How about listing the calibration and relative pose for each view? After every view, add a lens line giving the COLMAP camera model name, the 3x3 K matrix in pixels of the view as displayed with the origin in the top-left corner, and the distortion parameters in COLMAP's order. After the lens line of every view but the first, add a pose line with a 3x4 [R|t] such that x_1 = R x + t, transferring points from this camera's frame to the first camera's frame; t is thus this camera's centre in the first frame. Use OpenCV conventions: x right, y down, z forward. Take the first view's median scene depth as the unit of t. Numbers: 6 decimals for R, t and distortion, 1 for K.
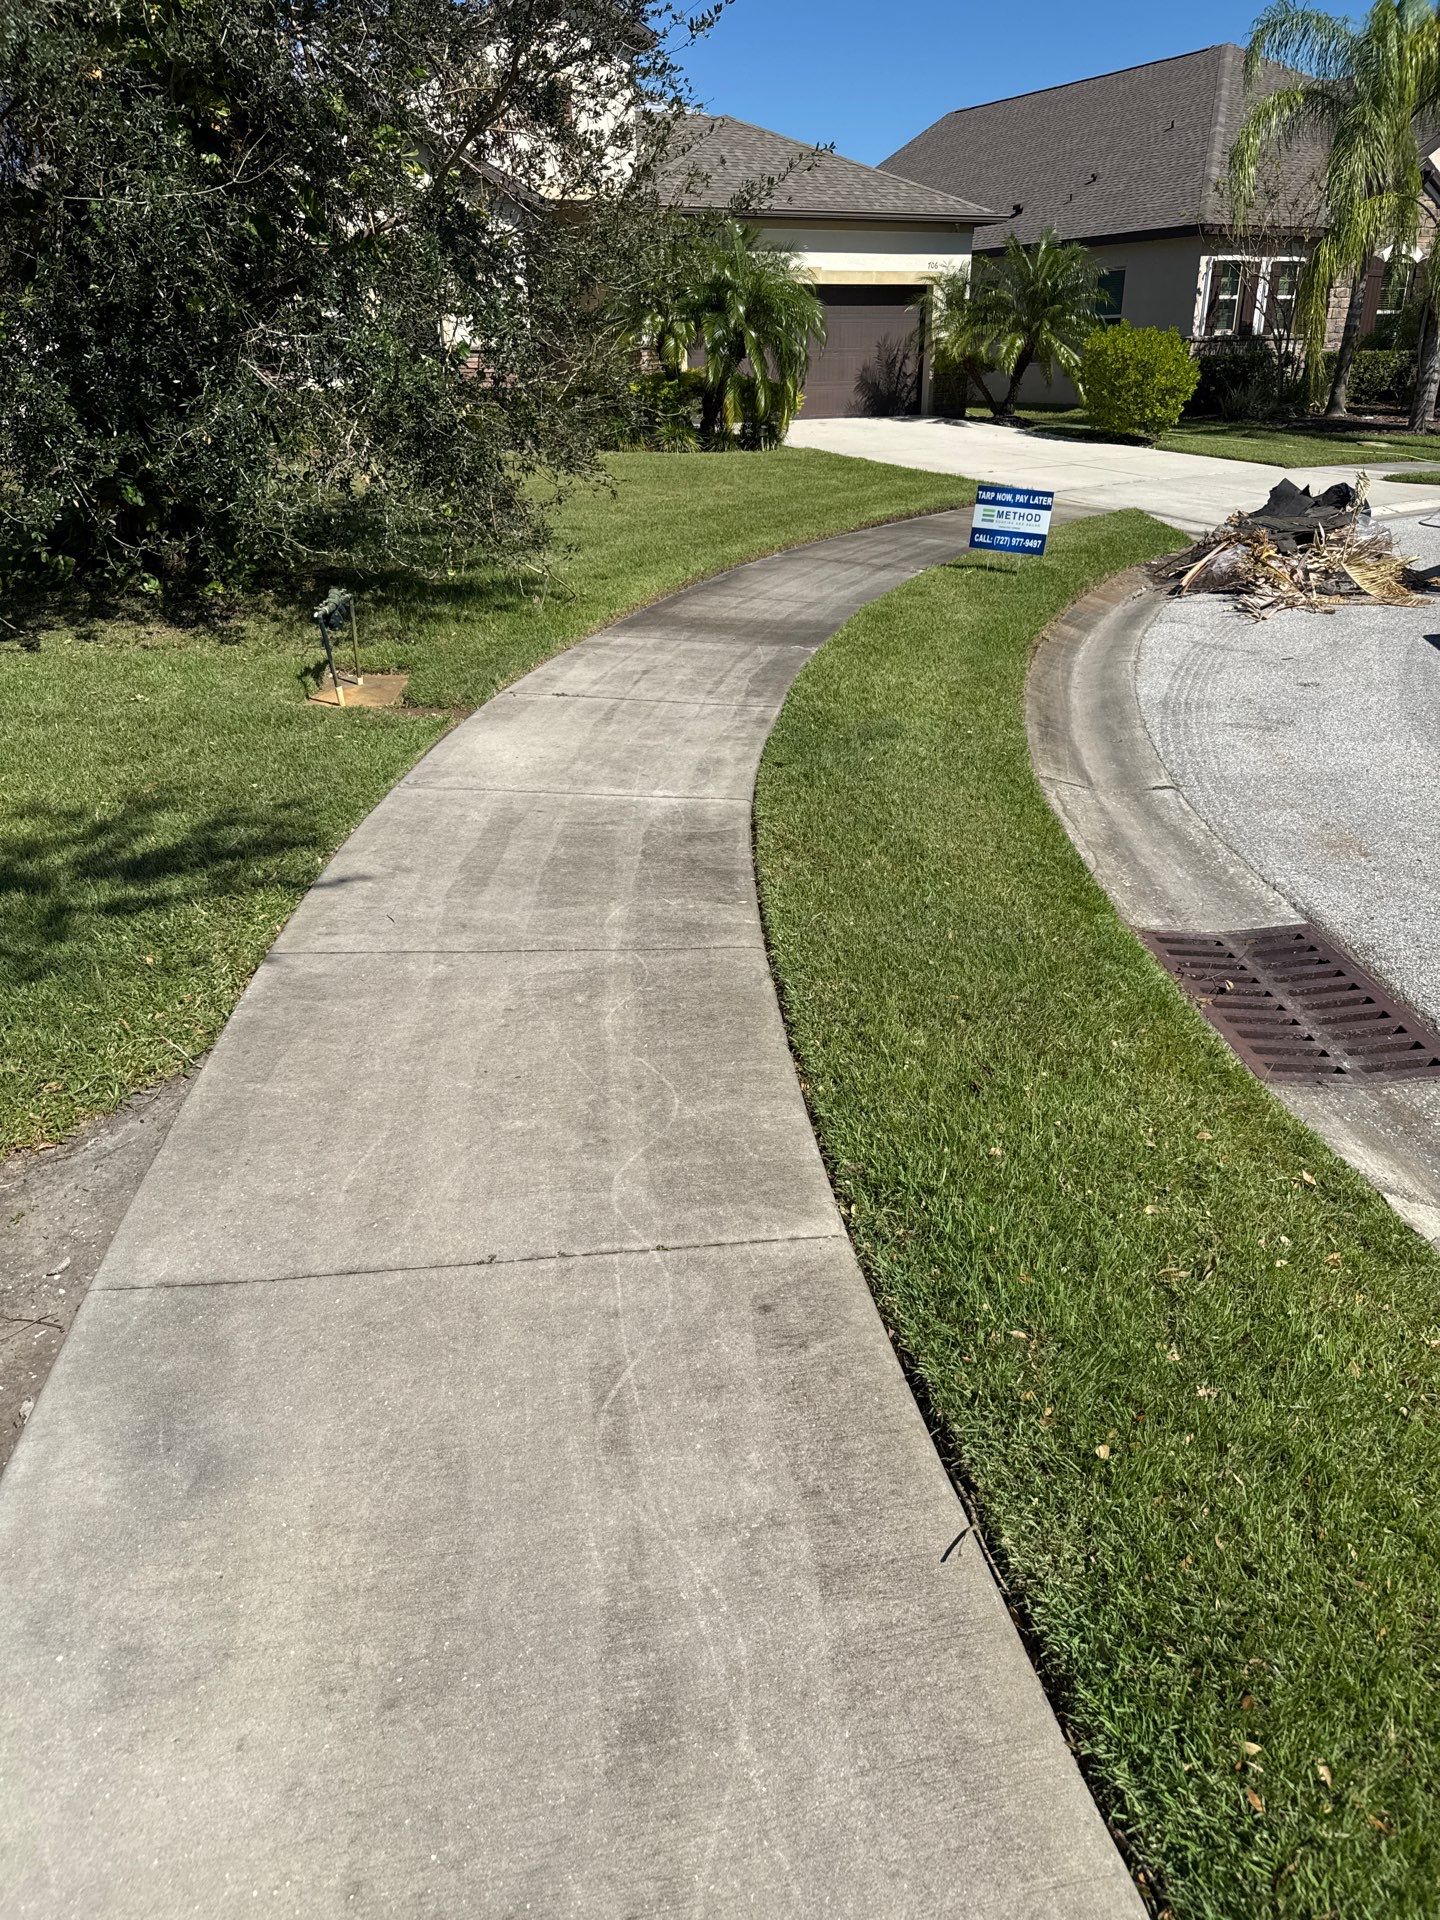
lens RADIAL K [[1446.4, 0, 712.1], [0, 1446.4, 958.4], [0, 0, 1]] dist [0.024924, -0.003401]
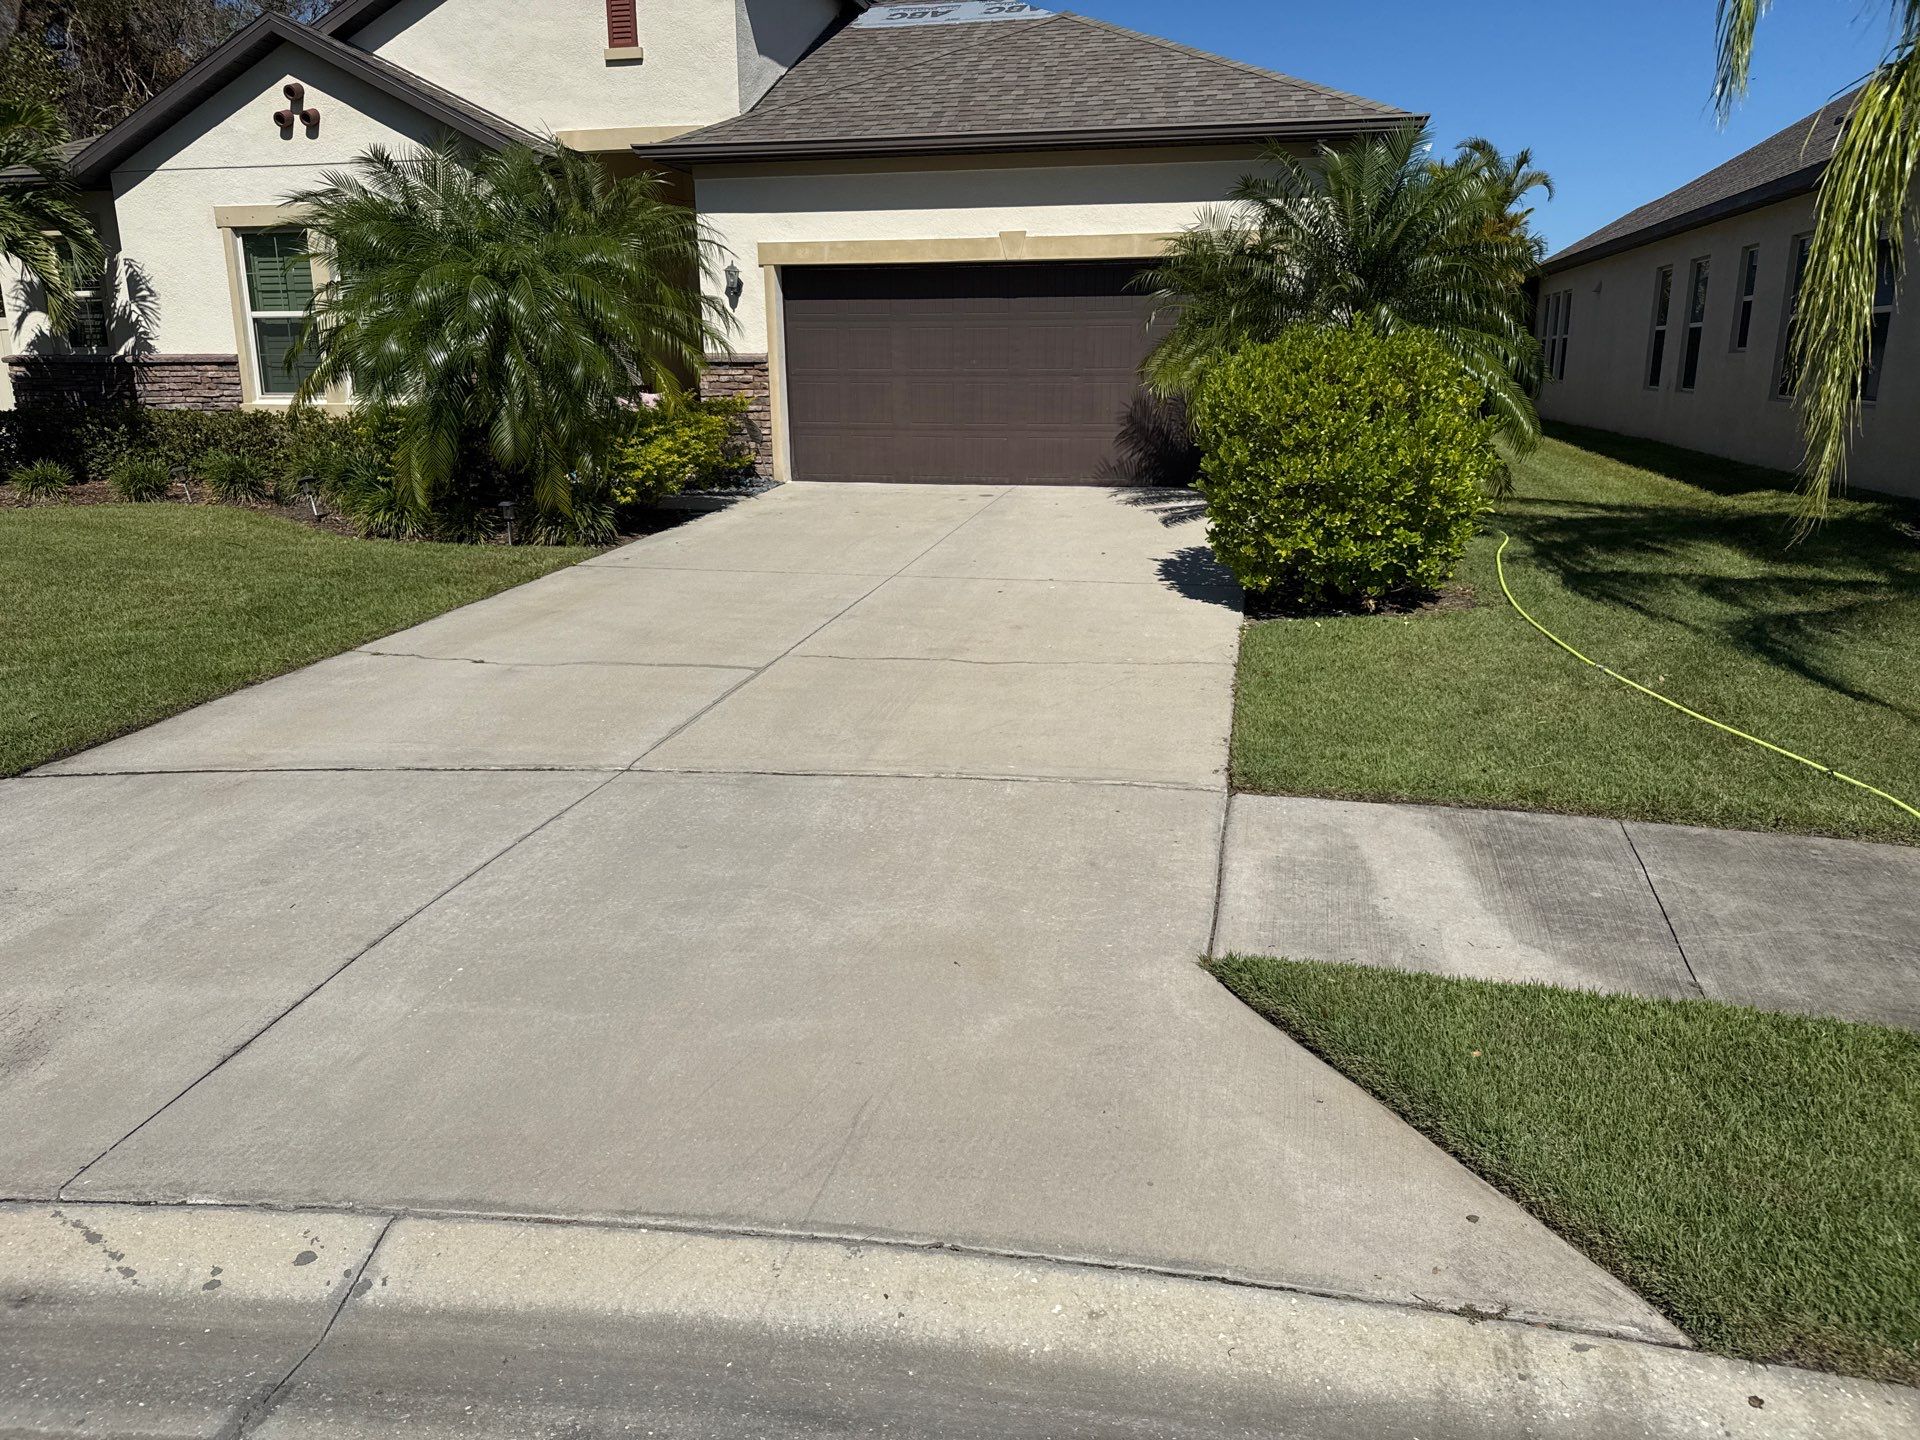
lens RADIAL K [[1368.2, 0, 961.3], [0, 1368.2, 718.2], [0, 0, 1]] dist [0.077678, -0.106882]
pose [[0.753804, 0.177162, -0.632766, 0.429190], [-0.256894, 0.965783, -0.035632, -0.268304], [0.604802, 0.189413, 0.773523, 0.607823]]
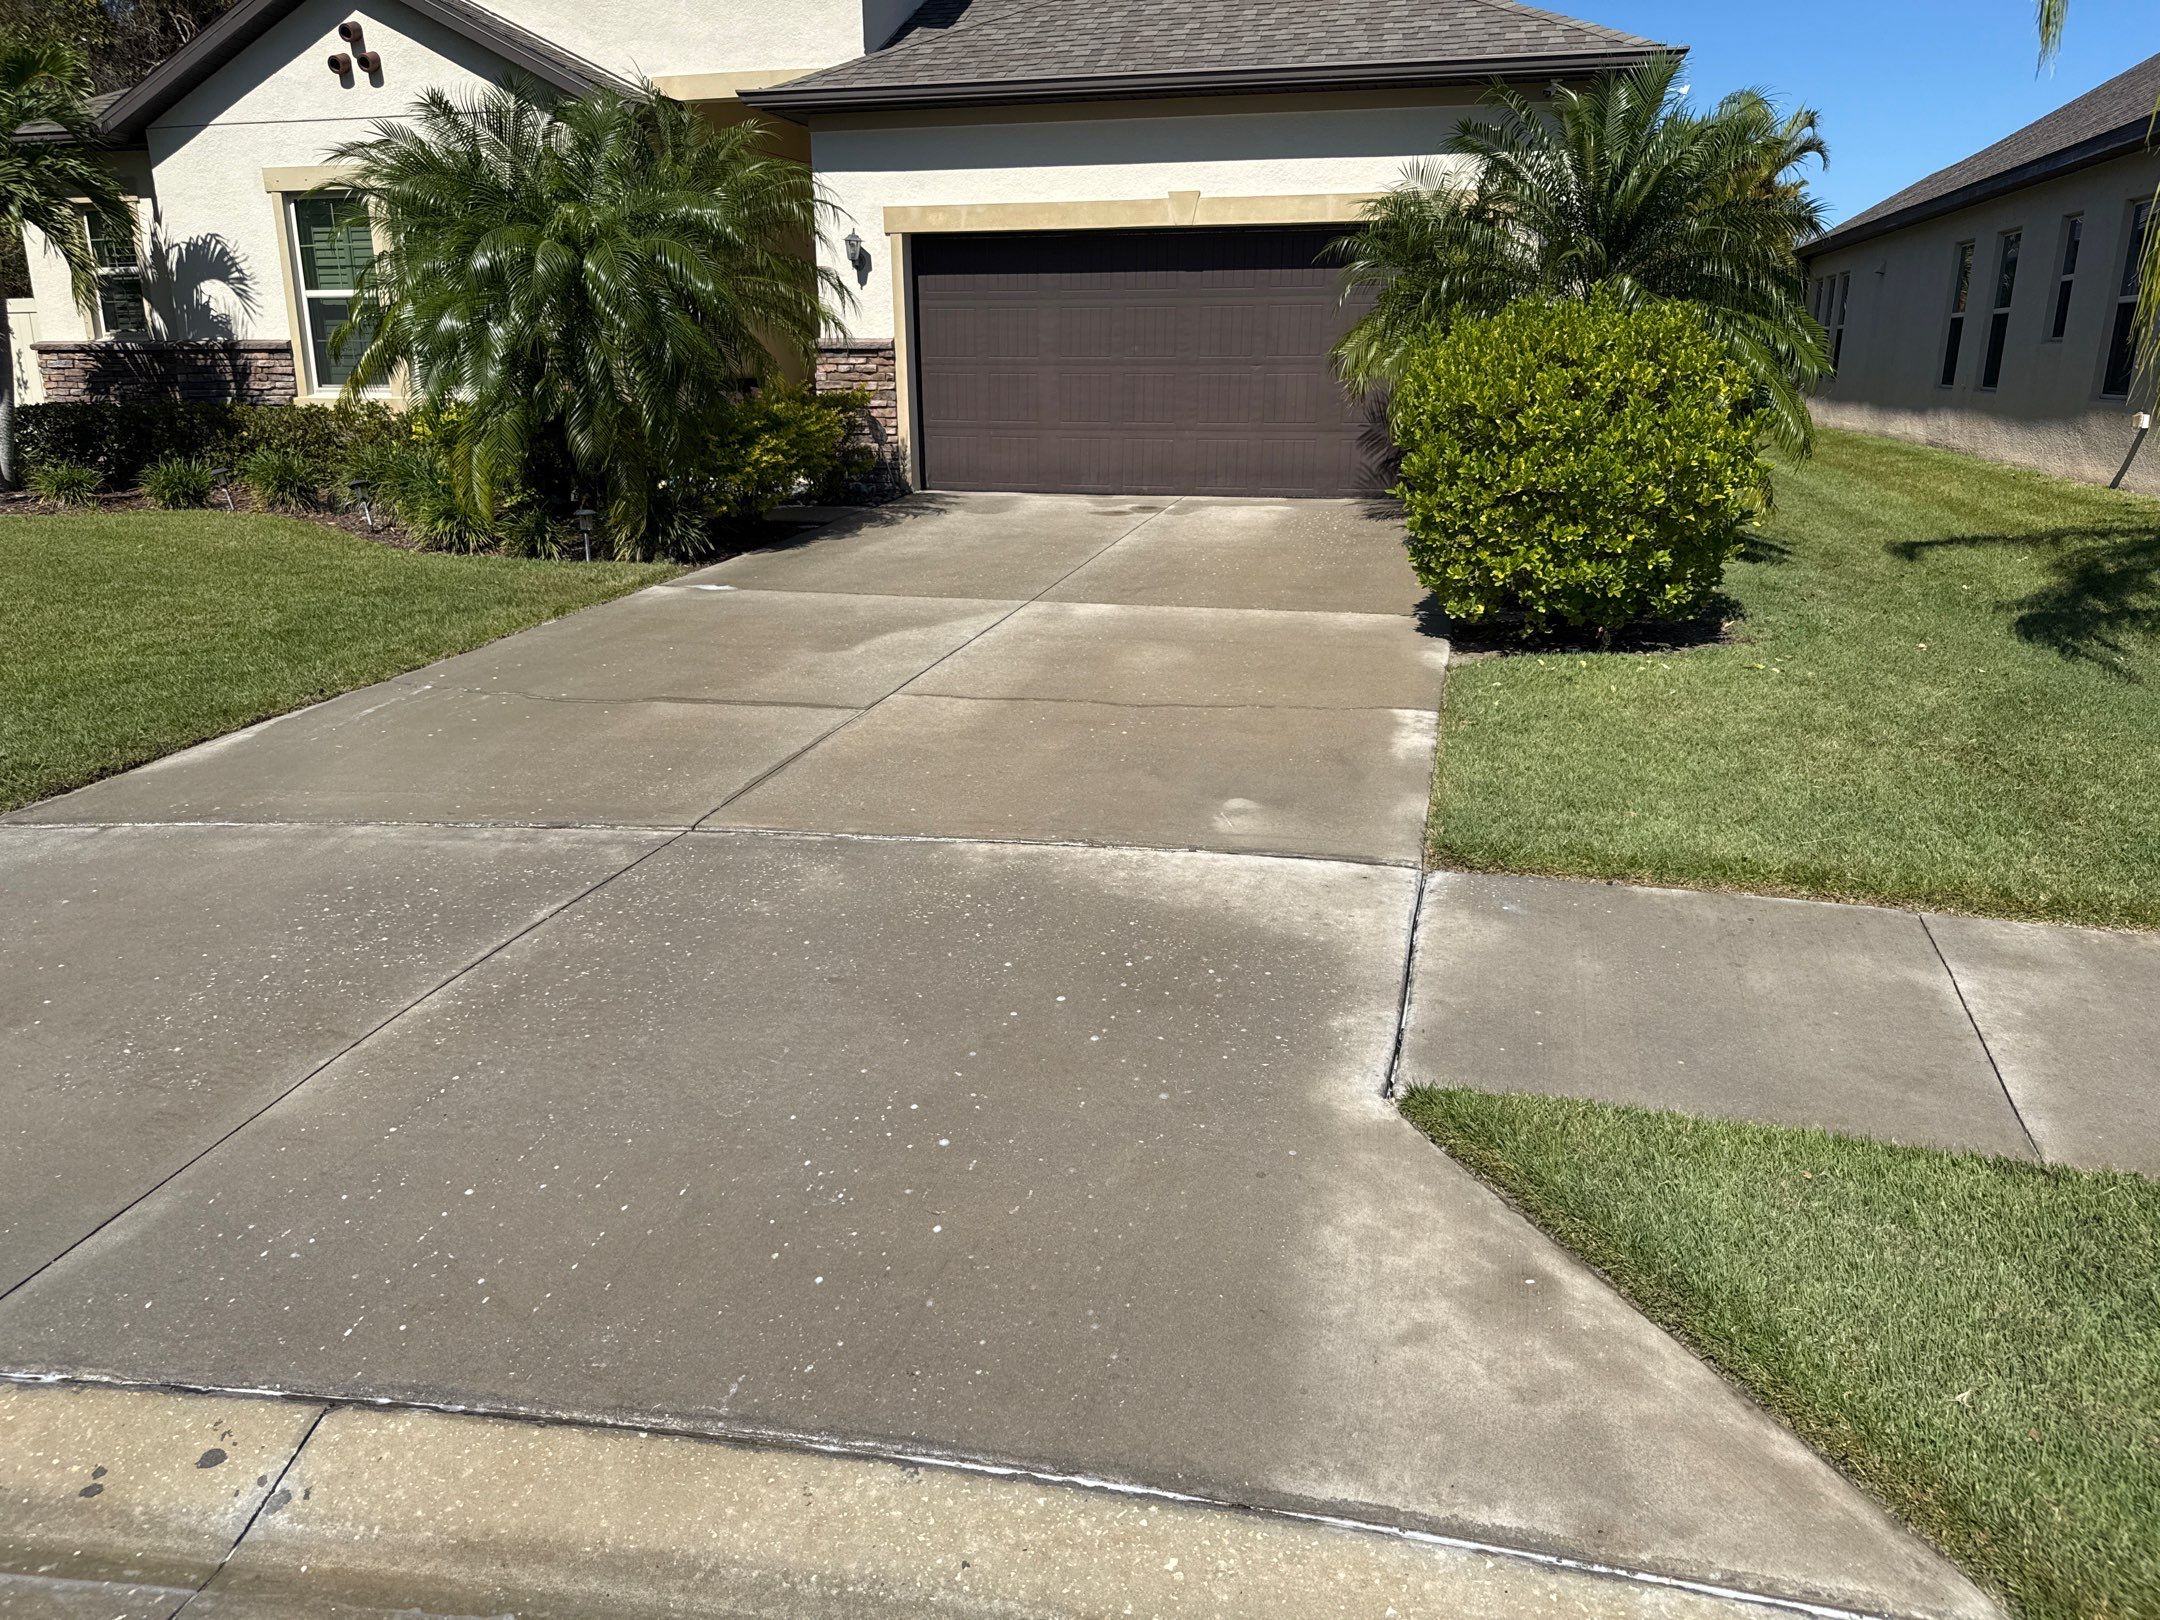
lens RADIAL K [[1554.1, 0, 1064.2], [0, 1554.1, 812.2], [0, 0, 1]] dist [0.054675, -0.077238]
pose [[0.725391, 0.205694, -0.656885, 0.421279], [-0.270454, 0.962729, 0.002805, -0.270710], [0.632979, 0.175623, 0.753986, 0.623718]]
